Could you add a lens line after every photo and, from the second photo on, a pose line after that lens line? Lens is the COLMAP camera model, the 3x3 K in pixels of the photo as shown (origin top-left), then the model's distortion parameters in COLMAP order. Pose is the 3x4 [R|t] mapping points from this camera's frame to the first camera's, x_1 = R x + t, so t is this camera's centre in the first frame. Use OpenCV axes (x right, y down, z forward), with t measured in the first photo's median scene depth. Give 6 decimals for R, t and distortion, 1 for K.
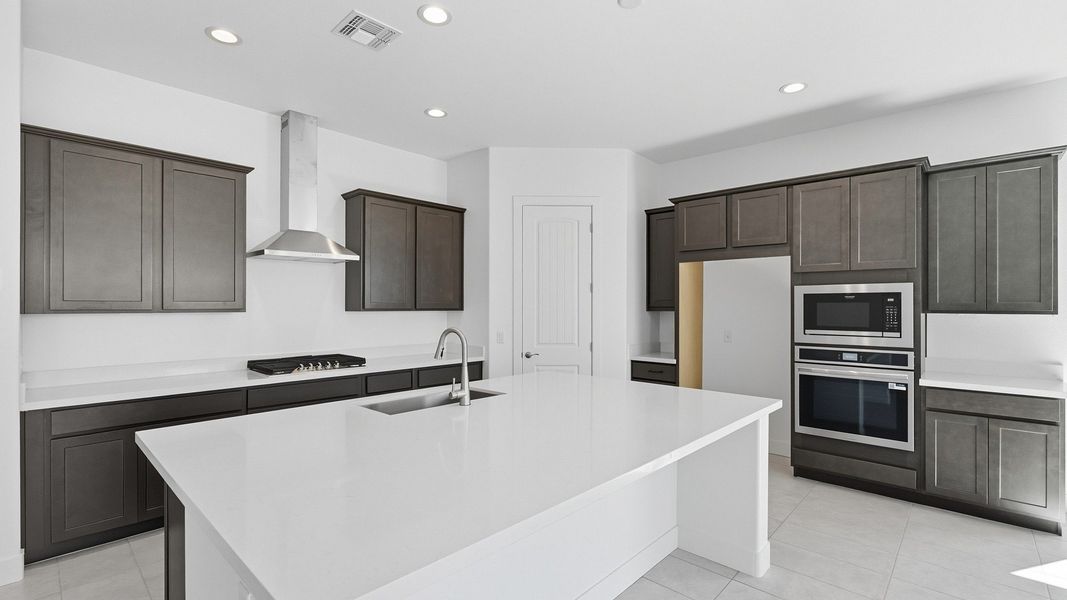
lens RADIAL K [[467.5, 0, 534.1], [0, 467.5, 307.2], [0, 0, 1]] dist [-0.006776, 0.001306]
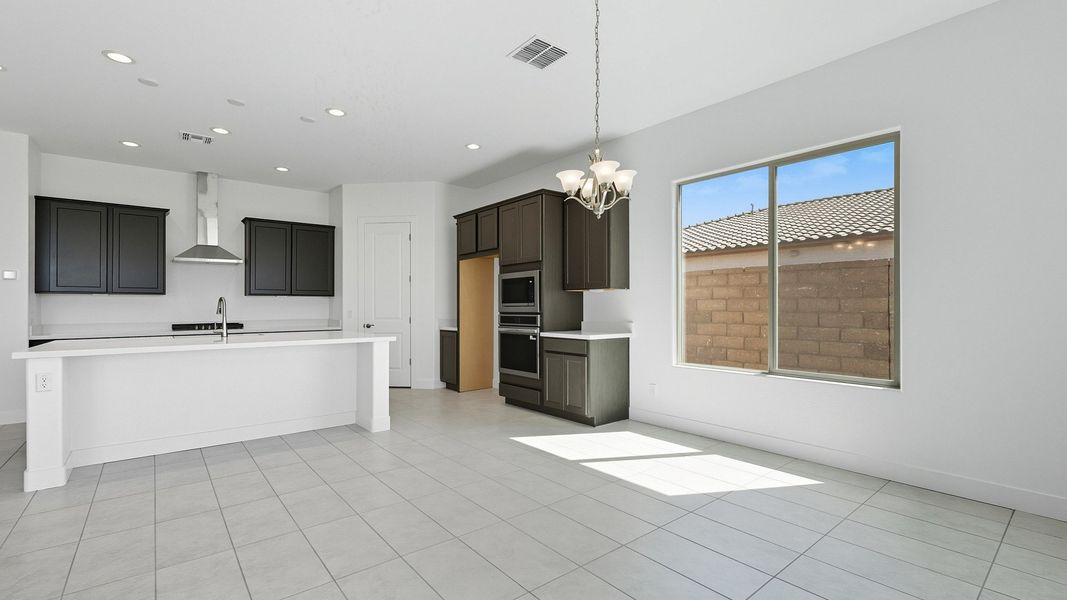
lens RADIAL K [[467.5, 0, 534.7], [0, 467.5, 308.0], [0, 0, 1]] dist [-0.006776, 0.001306]
pose [[0.991293, -0.006601, -0.131510, 0.917517], [0.006346, 0.999977, -0.002361, 0.069954], [0.131522, 0.001506, 0.991312, -0.494994]]
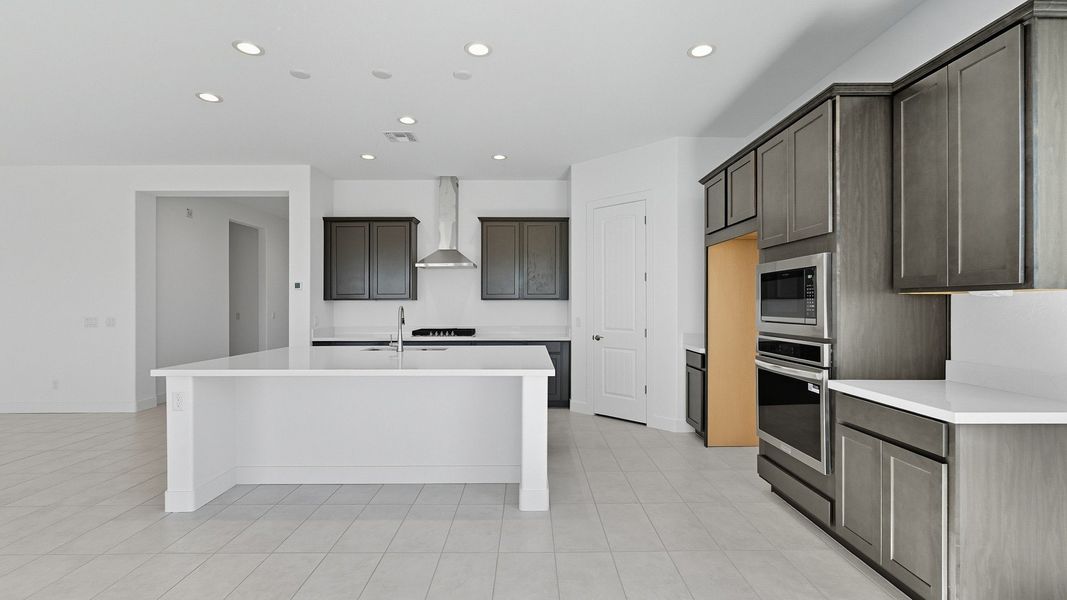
lens RADIAL K [[467.5, 0, 535.7], [0, 467.5, 302.8], [0, 0, 1]] dist [-0.006776, 0.001306]
pose [[0.692267, -0.005616, -0.721620, 0.945277], [0.002078, 0.999981, -0.005789, 0.029827], [0.721639, 0.002508, 0.692265, 0.121137]]
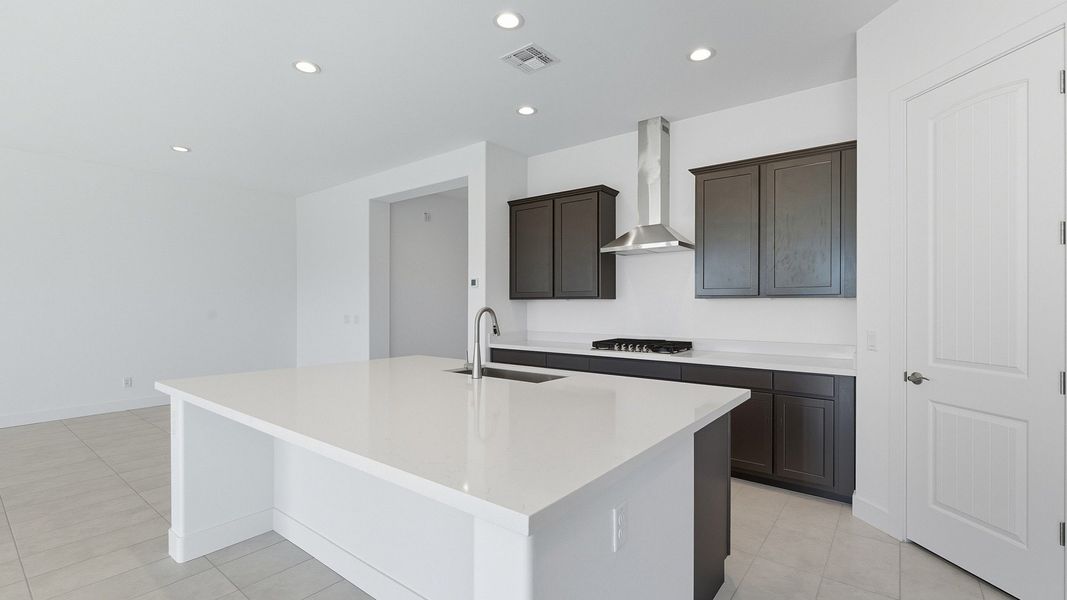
lens RADIAL K [[467.5, 0, 532.6], [0, 467.5, 306.8], [0, 0, 1]] dist [-0.006776, 0.001306]
pose [[0.088163, 0.004181, -0.996097, 0.629935], [-0.002202, 0.999990, 0.004002, 0.025974], [0.996104, 0.001841, 0.088171, 0.687676]]
